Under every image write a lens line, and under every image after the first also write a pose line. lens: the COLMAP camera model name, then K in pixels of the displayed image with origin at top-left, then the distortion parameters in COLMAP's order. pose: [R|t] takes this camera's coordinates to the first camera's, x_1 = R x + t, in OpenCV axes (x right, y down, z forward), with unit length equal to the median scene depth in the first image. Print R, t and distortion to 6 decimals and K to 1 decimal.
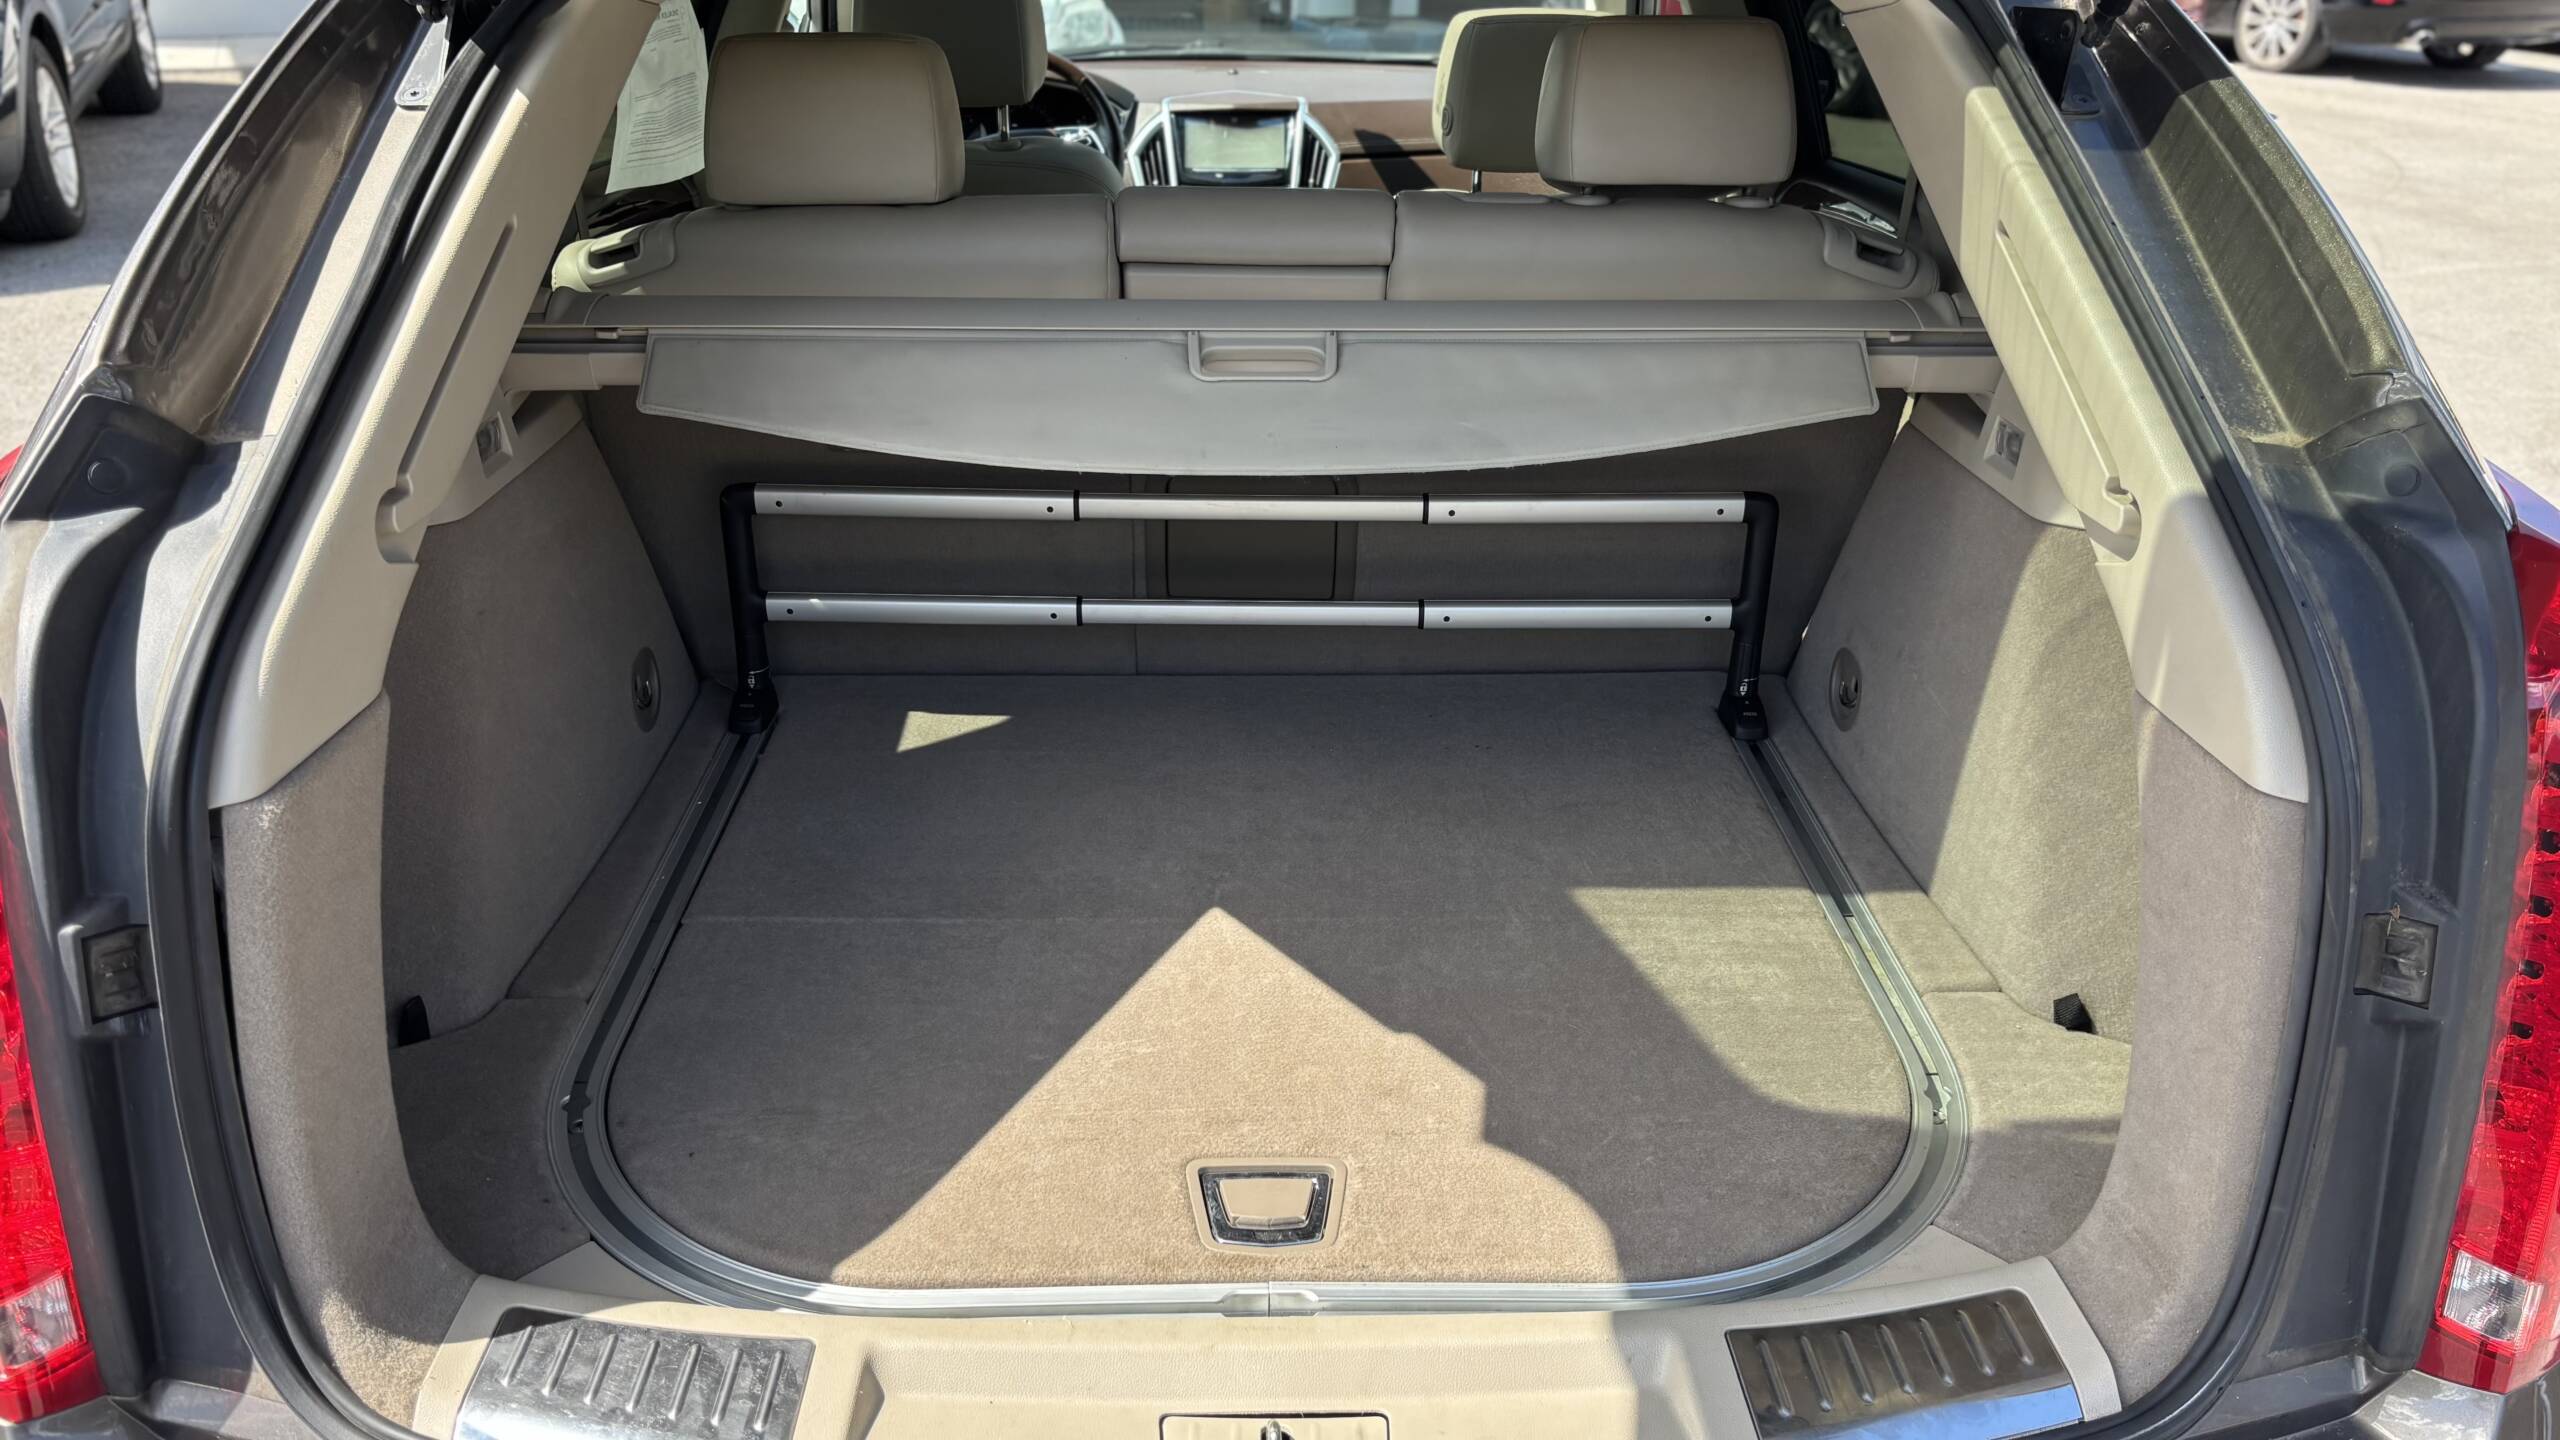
lens RADIAL K [[1963.9, 0, 1289.4], [0, 1963.9, 732.2], [0, 0, 1]] dist [0.057263, -0.083638]
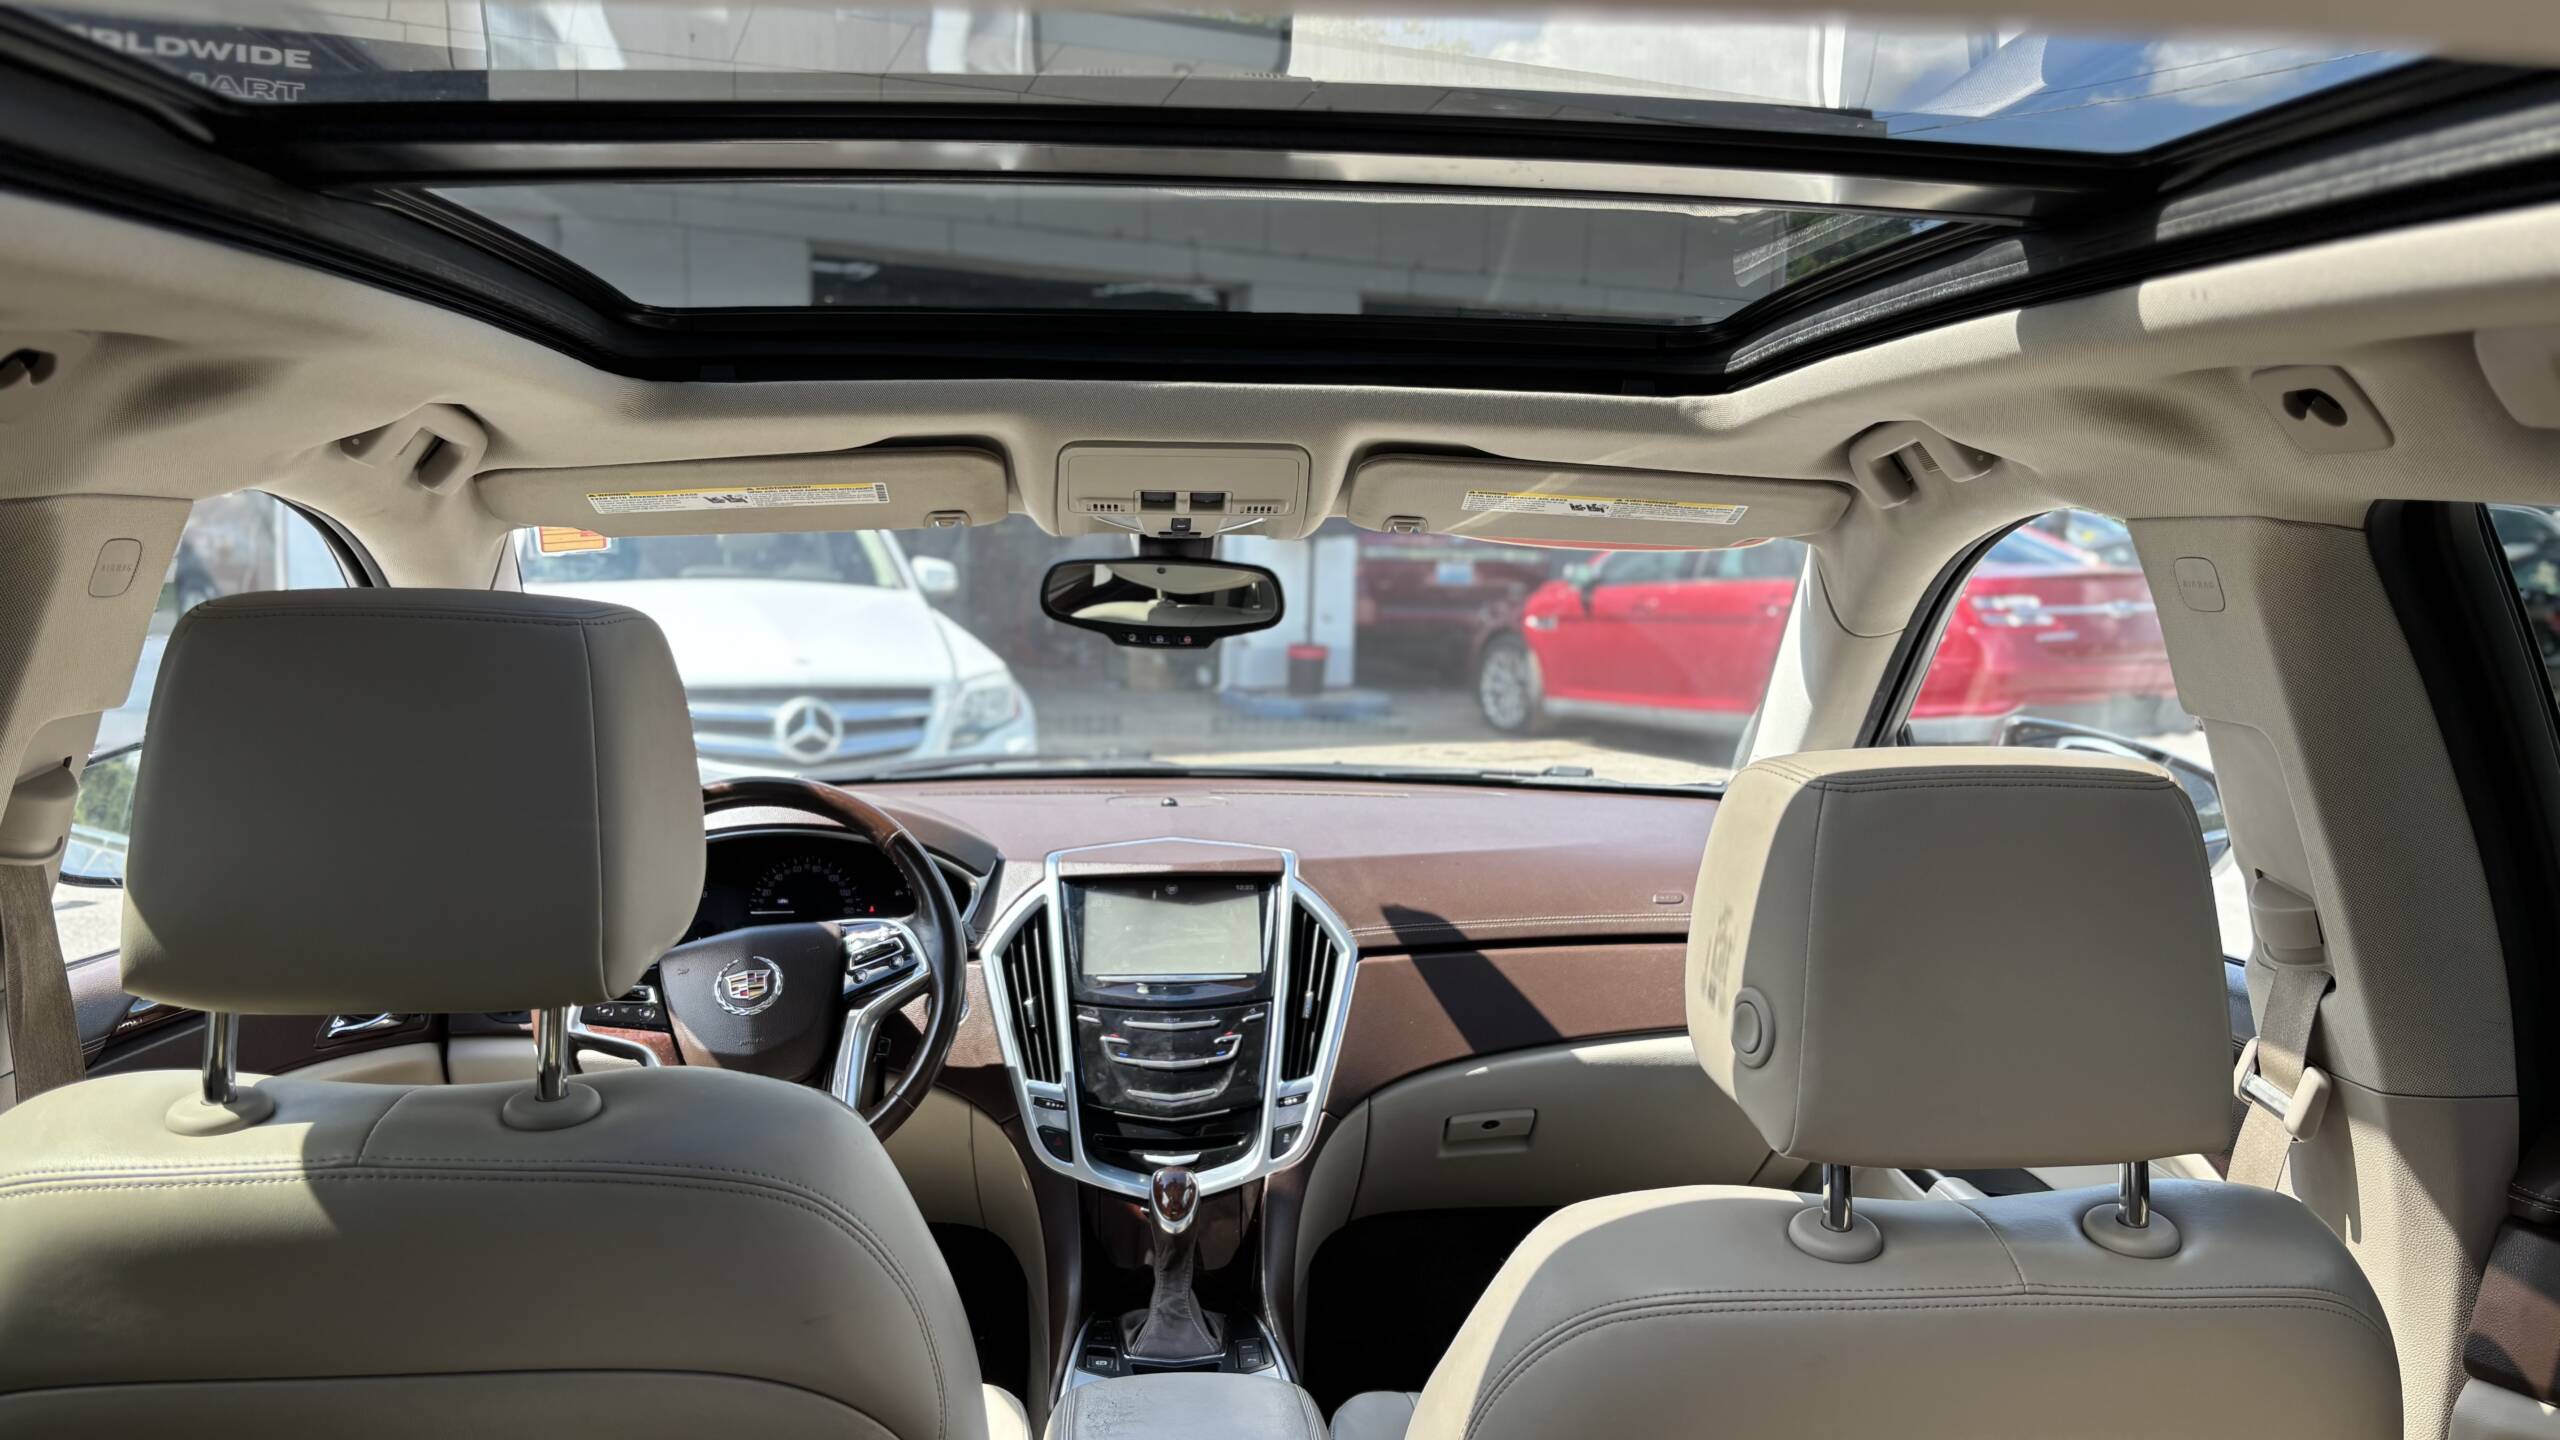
lens RADIAL K [[1963.9, 0, 1289.4], [0, 1963.9, 732.2], [0, 0, 1]] dist [0.057263, -0.083638]
pose [[0.999190, 0.000365, 0.040229, -0.016741], [0.012354, 0.948861, -0.315453, -0.173709], [-0.038287, 0.315695, 0.948088, 0.444456]]
